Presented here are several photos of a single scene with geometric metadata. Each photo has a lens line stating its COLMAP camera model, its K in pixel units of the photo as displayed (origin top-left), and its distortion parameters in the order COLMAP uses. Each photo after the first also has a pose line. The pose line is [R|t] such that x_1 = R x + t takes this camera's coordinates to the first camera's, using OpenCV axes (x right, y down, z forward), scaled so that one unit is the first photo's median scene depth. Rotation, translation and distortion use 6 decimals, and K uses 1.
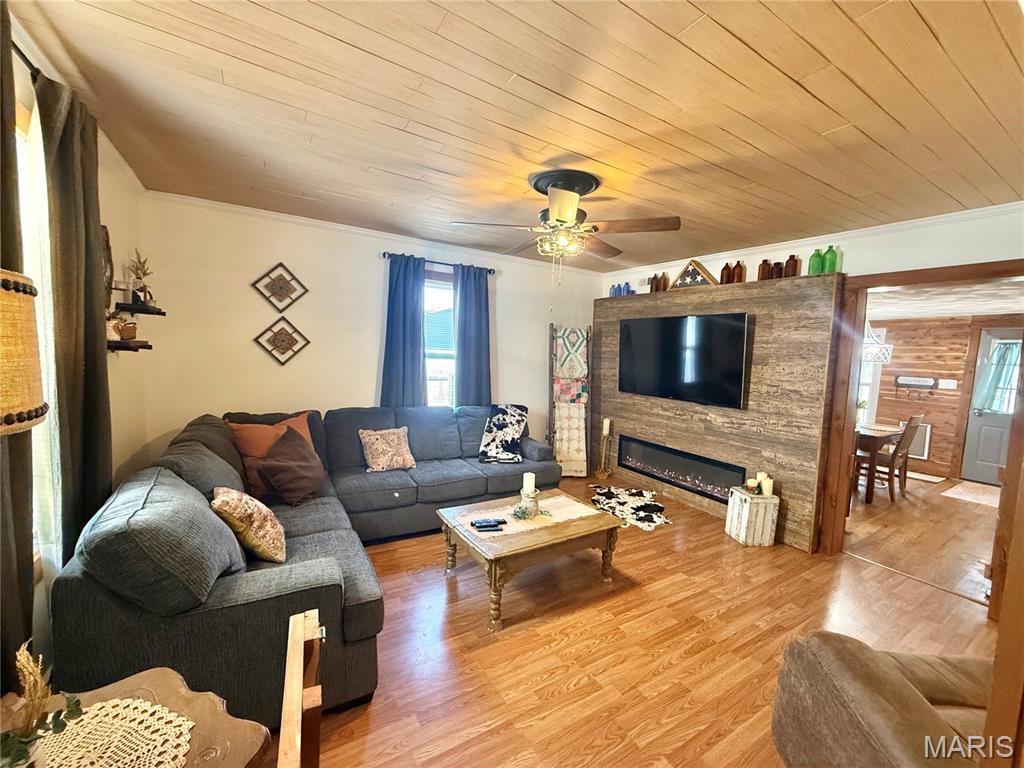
lens RADIAL K [[404.8, 0, 509.8], [0, 404.8, 386.1], [0, 0, 1]] dist [0.000169, -0.000002]
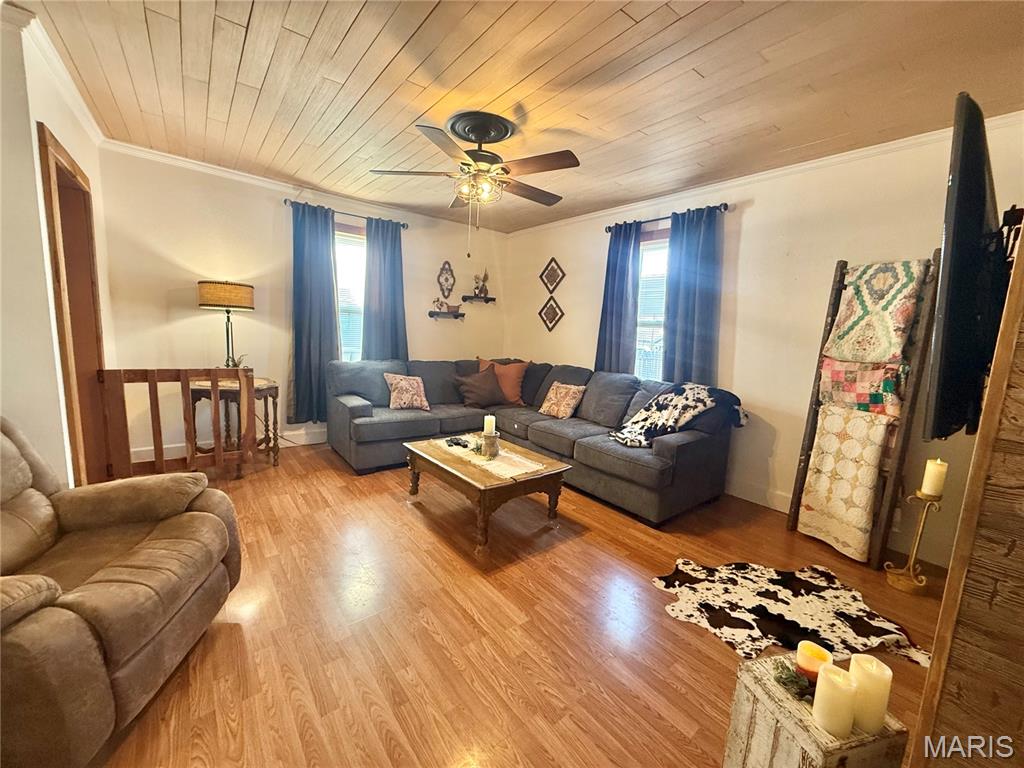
lens RADIAL K [[404.8, 0, 510.0], [0, 404.8, 385.4], [0, 0, 1]] dist [0.000169, -0.000002]
pose [[0.138695, 0.104795, -0.984775, 0.725873], [-0.125508, 0.988228, 0.087486, 0.025872], [0.982350, 0.111463, 0.150215, 0.590402]]
